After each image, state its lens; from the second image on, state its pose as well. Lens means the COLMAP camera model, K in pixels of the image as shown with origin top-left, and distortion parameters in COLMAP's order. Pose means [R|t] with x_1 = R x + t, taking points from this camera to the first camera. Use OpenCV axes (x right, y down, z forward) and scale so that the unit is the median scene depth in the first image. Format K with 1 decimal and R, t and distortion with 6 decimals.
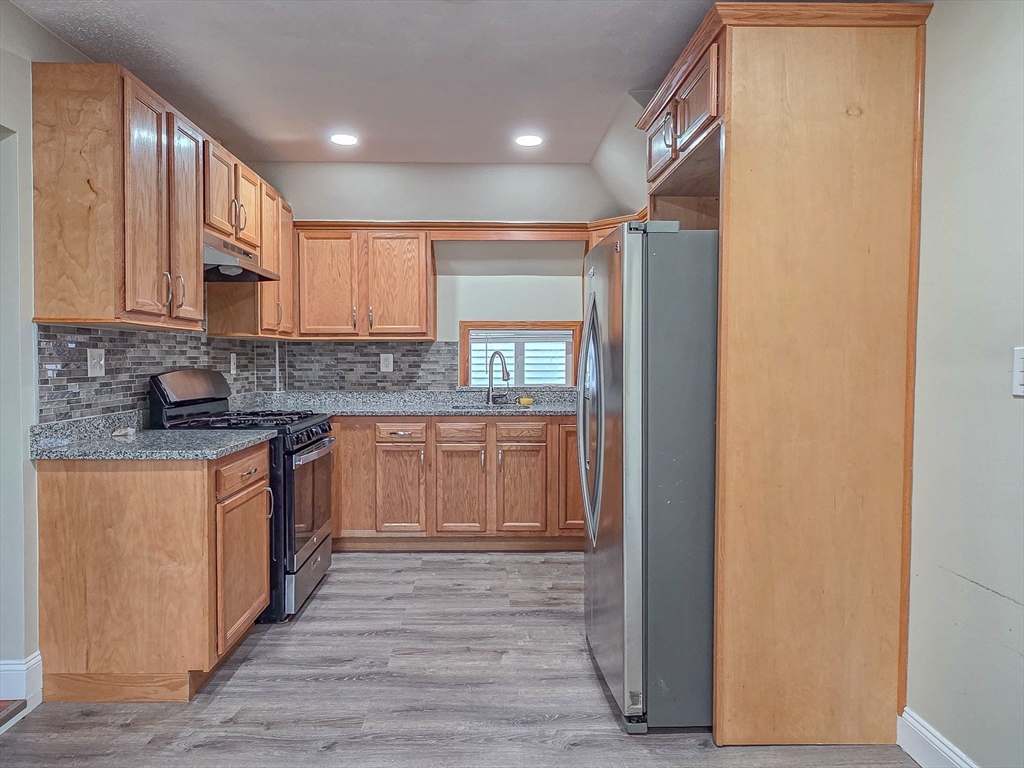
lens RADIAL K [[659.7, 0, 486.4], [0, 659.7, 378.5], [0, 0, 1]] dist [0.006930, -0.000014]
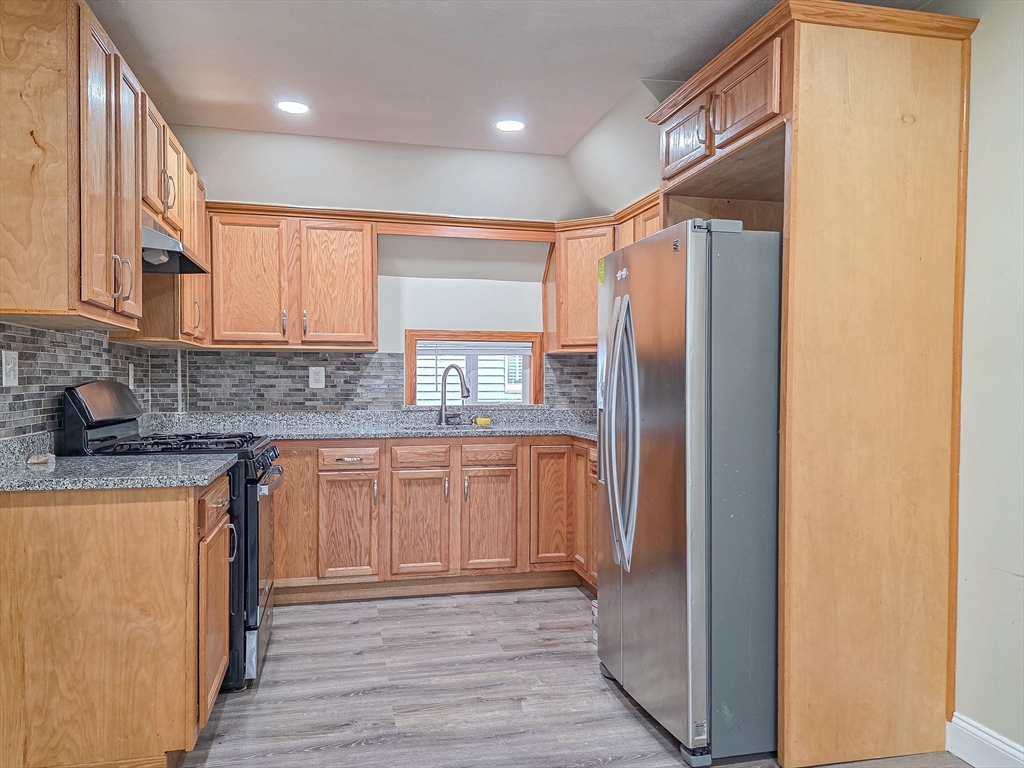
lens RADIAL K [[763.5, 0, 516.1], [0, 763.5, 397.0], [0, 0, 1]] dist [0.053757, -0.042340]
pose [[0.976659, -0.001542, 0.214789, -0.200964], [0.003563, 0.999953, -0.009024, 0.018801], [-0.214765, 0.009578, 0.976619, -0.009381]]
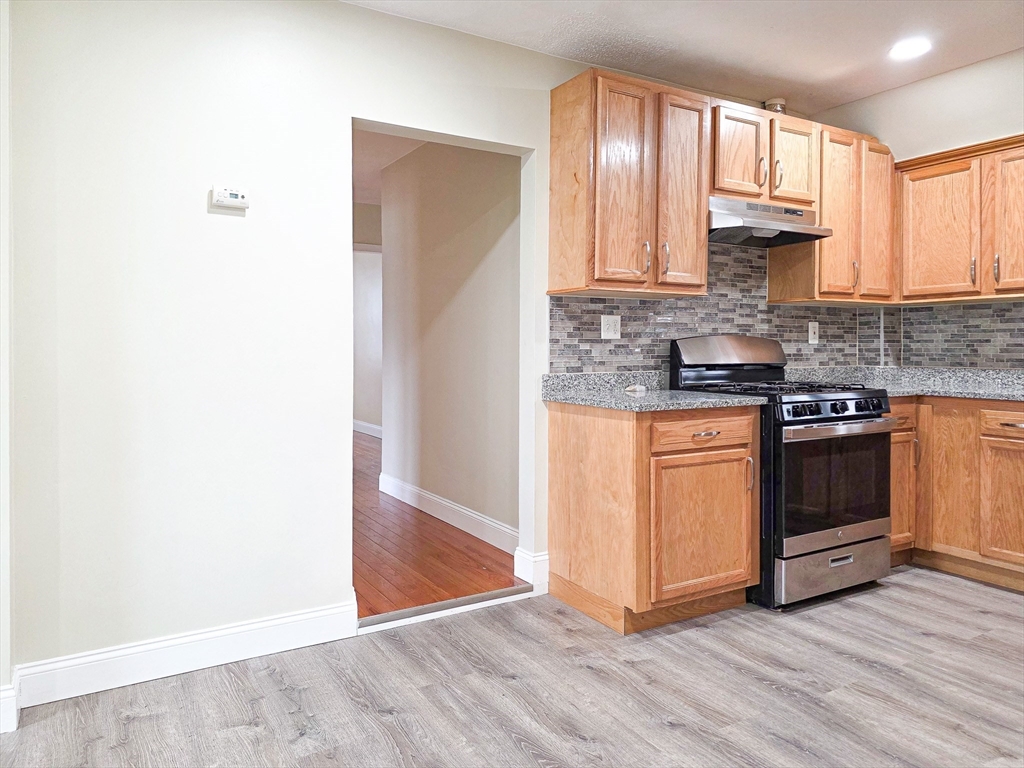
lens RADIAL K [[686.6, 0, 519.1], [0, 686.6, 357.5], [0, 0, 1]] dist [0.048601, -0.037563]
pose [[0.519462, 0.012911, -0.854396, 0.357950], [-0.023231, 0.999730, 0.000983, 0.031769], [0.854178, 0.019338, 0.519622, 0.218983]]
